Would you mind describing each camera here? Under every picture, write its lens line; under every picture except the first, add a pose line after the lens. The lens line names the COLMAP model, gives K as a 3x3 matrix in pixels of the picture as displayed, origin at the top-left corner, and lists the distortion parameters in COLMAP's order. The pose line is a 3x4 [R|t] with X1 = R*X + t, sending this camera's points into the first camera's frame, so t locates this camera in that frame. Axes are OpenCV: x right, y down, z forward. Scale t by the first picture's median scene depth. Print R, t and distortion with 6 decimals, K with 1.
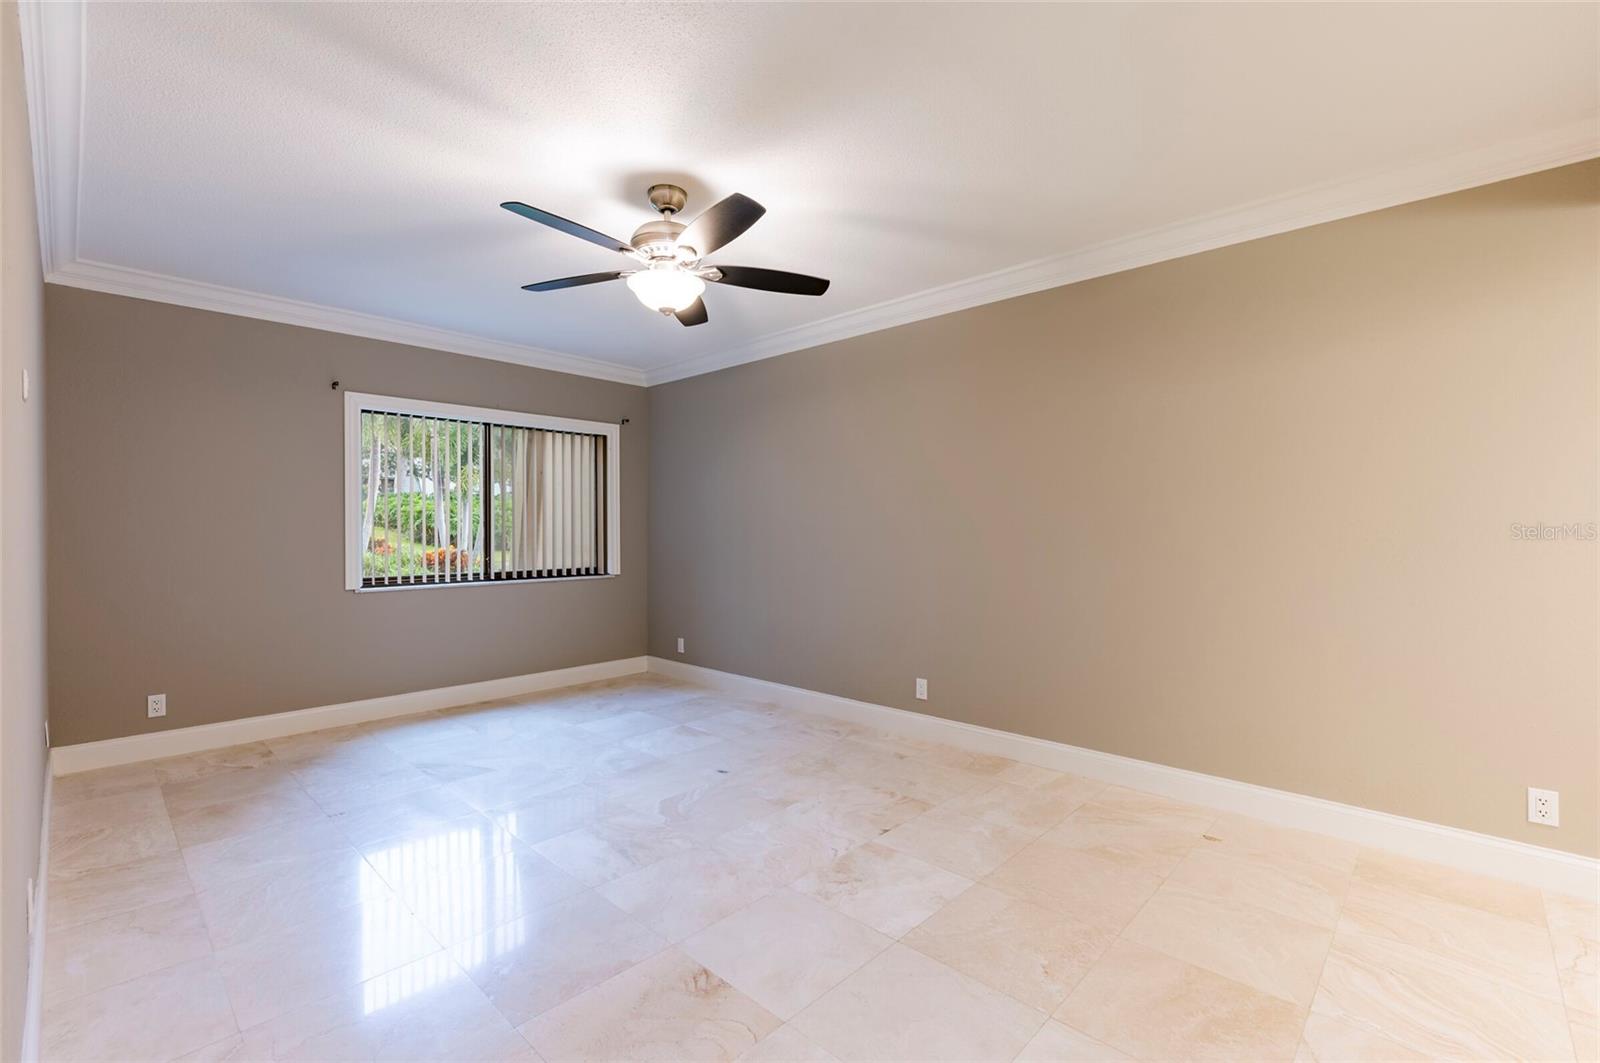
lens RADIAL K [[696.1, 0, 800.0], [0, 696.1, 531.5], [0, 0, 1]] dist [0.000921, 0.000372]
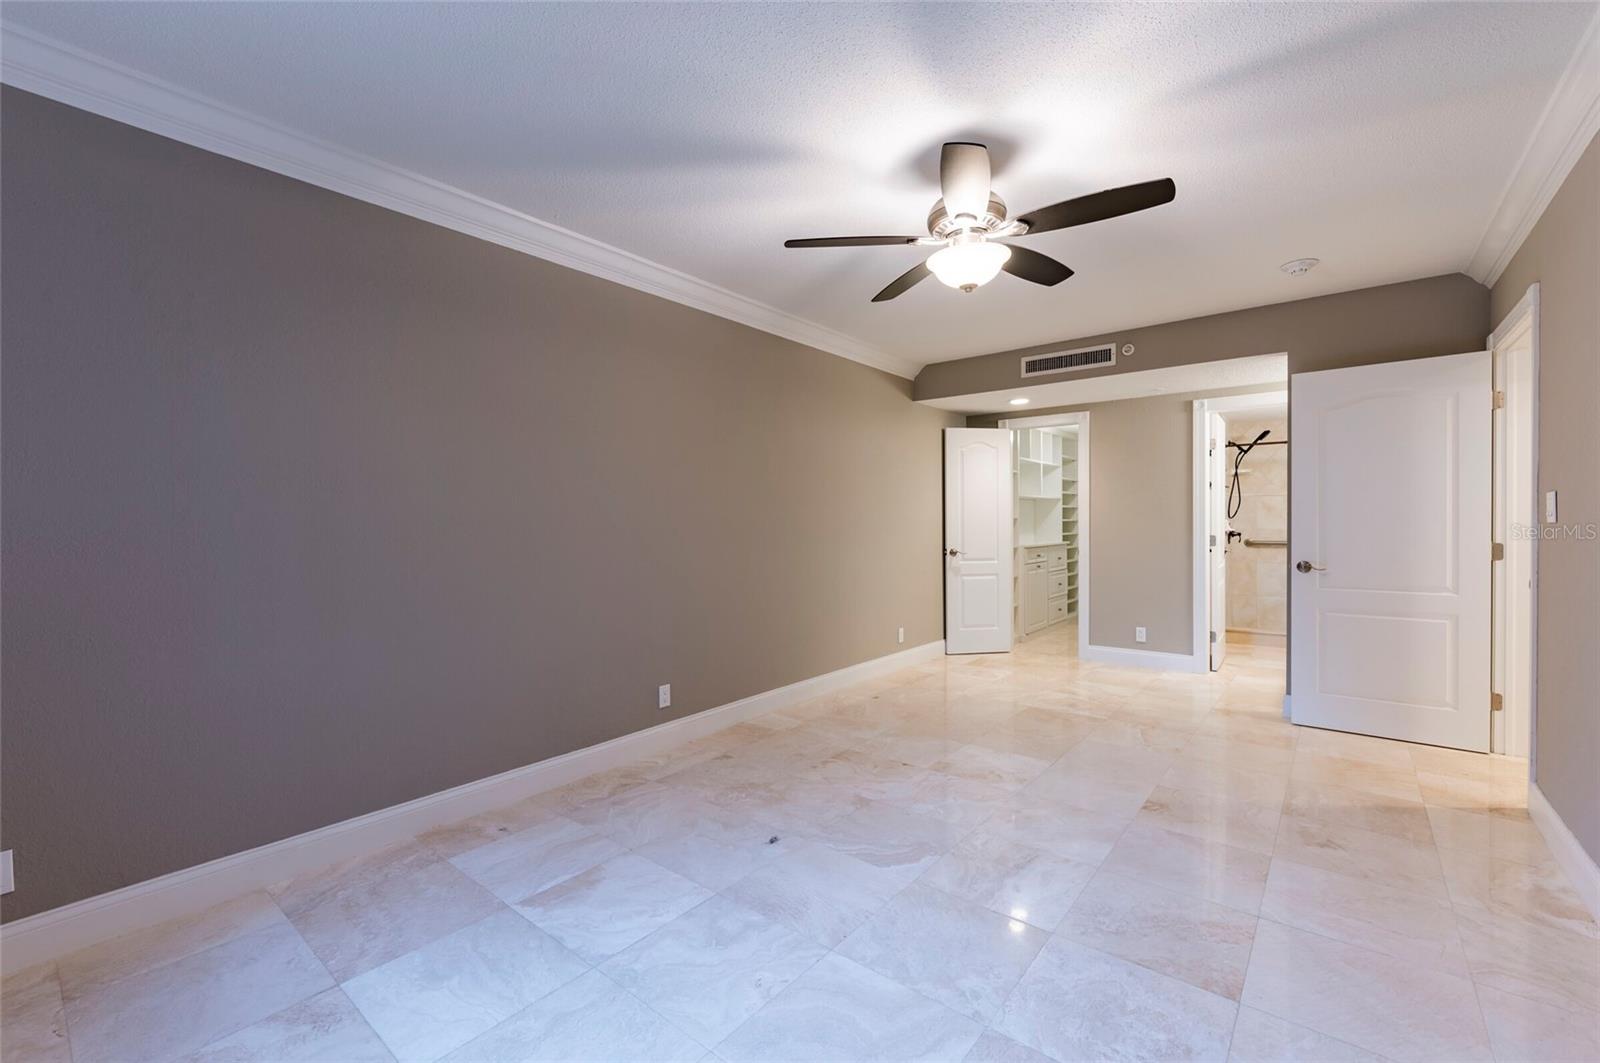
lens RADIAL K [[669.3, 0, 800.0], [0, 669.3, 531.5], [0, 0, 1]] dist [0.001280, 0.000082]
pose [[-0.084636, -0.011122, 0.996350, -0.835708], [0.007970, 0.999898, 0.011839, -0.005502], [-0.996380, 0.008943, -0.084539, 1.013504]]
